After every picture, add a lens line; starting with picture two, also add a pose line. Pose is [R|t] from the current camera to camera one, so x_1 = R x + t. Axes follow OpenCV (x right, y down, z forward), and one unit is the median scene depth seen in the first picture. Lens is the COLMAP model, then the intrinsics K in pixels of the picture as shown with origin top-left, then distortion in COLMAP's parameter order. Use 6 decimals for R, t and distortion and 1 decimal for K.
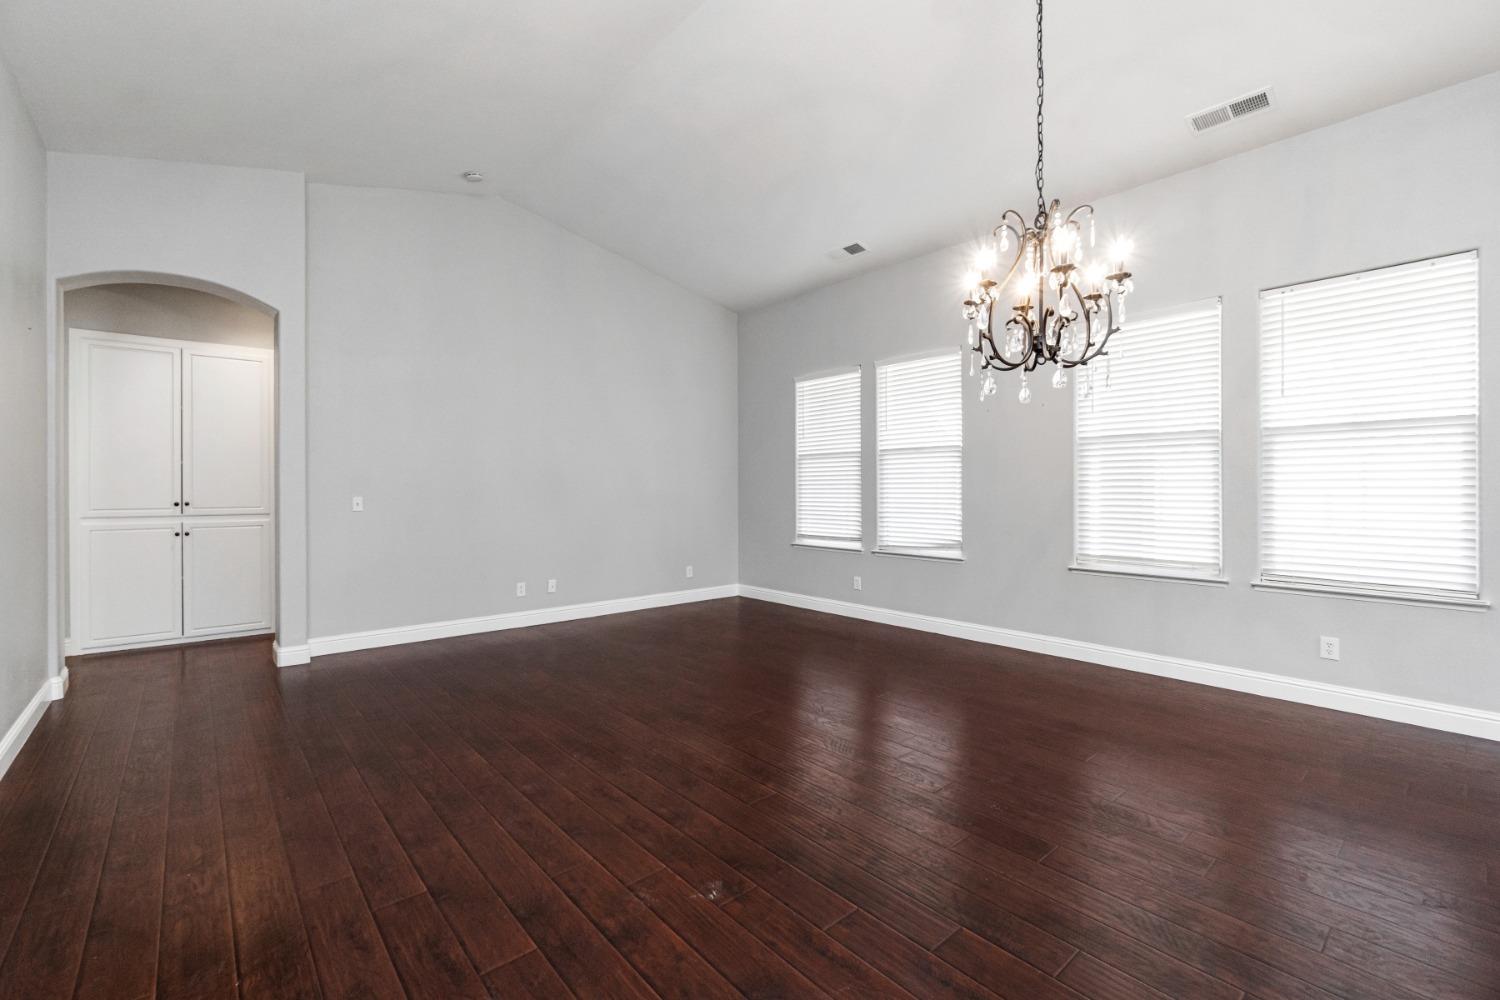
lens RADIAL K [[636.8, 0, 738.5], [0, 636.8, 487.9], [0, 0, 1]] dist [0.001429, 0.000307]
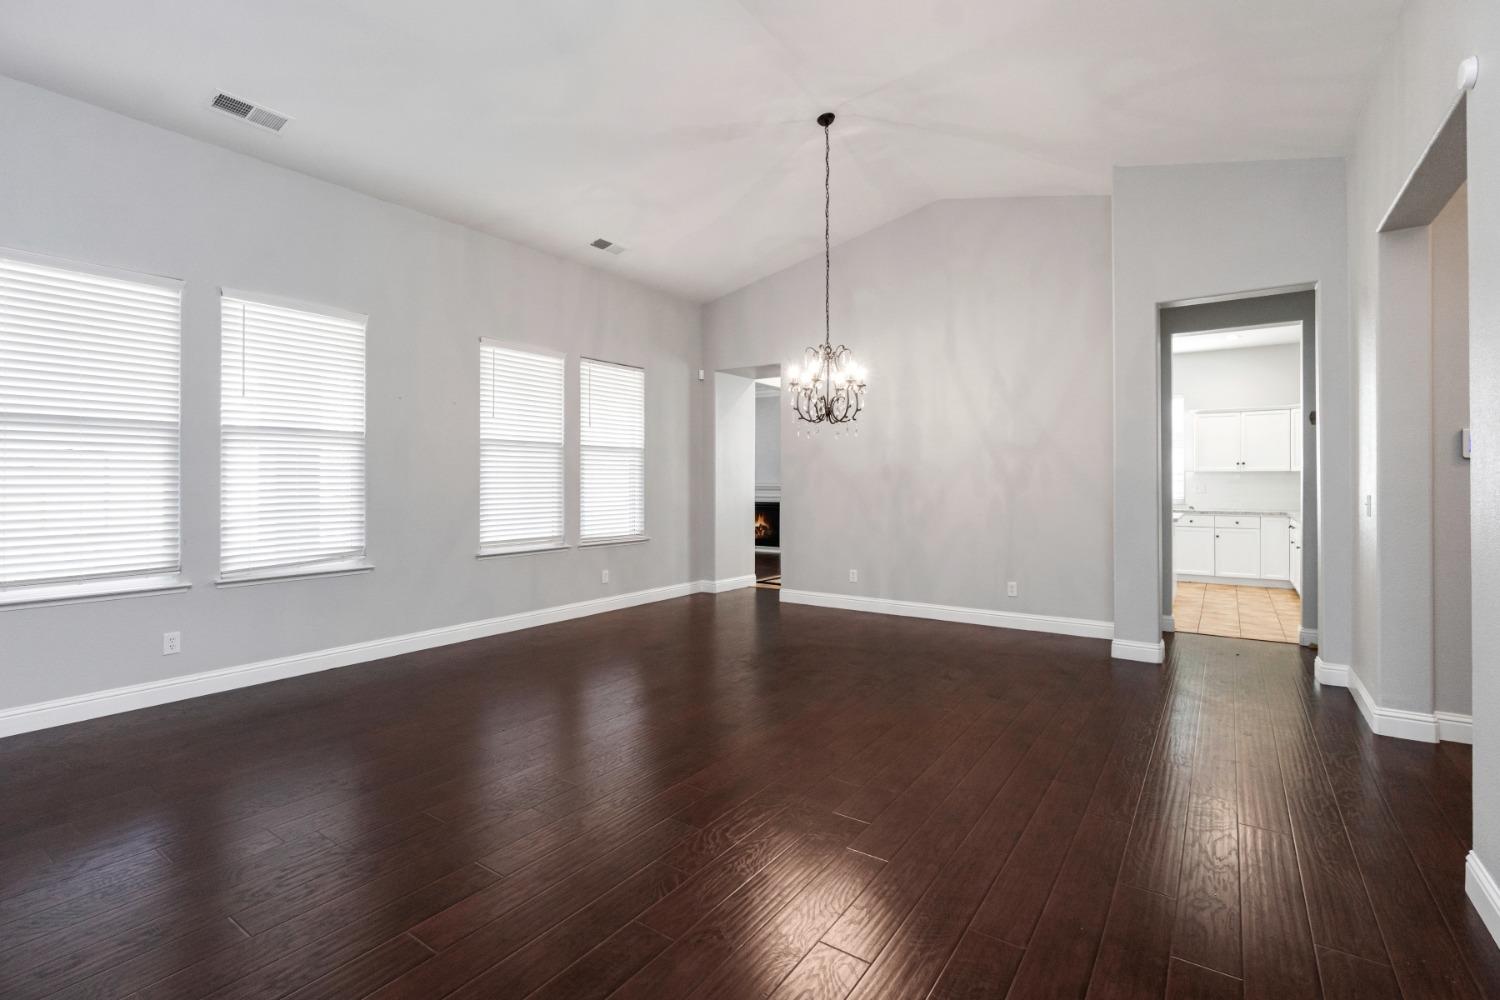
lens RADIAL K [[657.9, 0, 749.2], [0, 657.9, 485.7], [0, 0, 1]] dist [-0.017415, 0.000233]
pose [[-0.231949, 0.001094, 0.972727, -0.835716], [0.001422, 0.999999, -0.000785, 0.006442], [-0.972727, 0.001202, -0.231950, 0.967554]]
